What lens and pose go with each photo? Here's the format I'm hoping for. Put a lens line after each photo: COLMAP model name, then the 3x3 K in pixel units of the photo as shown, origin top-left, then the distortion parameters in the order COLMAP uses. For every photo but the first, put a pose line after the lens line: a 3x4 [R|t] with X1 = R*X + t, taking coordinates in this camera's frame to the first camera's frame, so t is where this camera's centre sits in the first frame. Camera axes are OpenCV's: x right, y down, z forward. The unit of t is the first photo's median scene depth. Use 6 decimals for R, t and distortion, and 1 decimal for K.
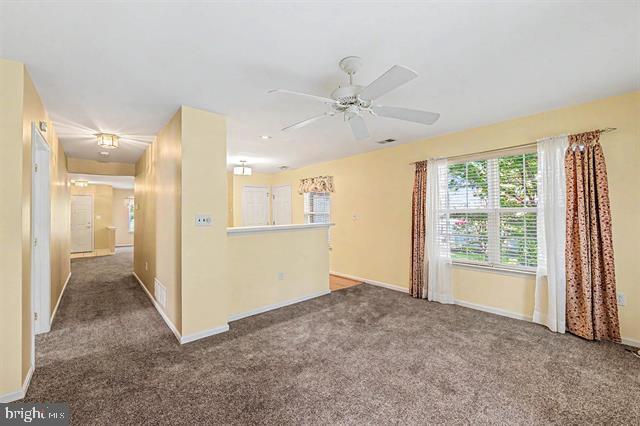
lens RADIAL K [[252.2, 0, 317.0], [0, 252.2, 211.8], [0, 0, 1]] dist [-0.009977, 0.000808]
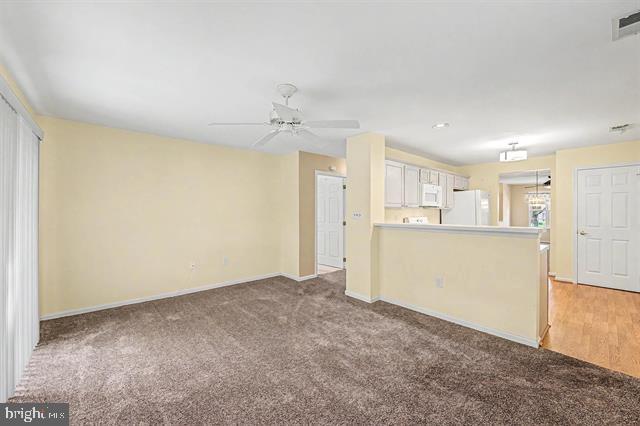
lens RADIAL K [[252.2, 0, 319.8], [0, 252.2, 210.7], [0, 0, 1]] dist [-0.009977, 0.000808]
pose [[0.040390, 0.011961, -0.999112, 0.685079], [0.004694, 0.999915, 0.012160, -0.006939], [0.999173, -0.005181, 0.040331, 0.537337]]
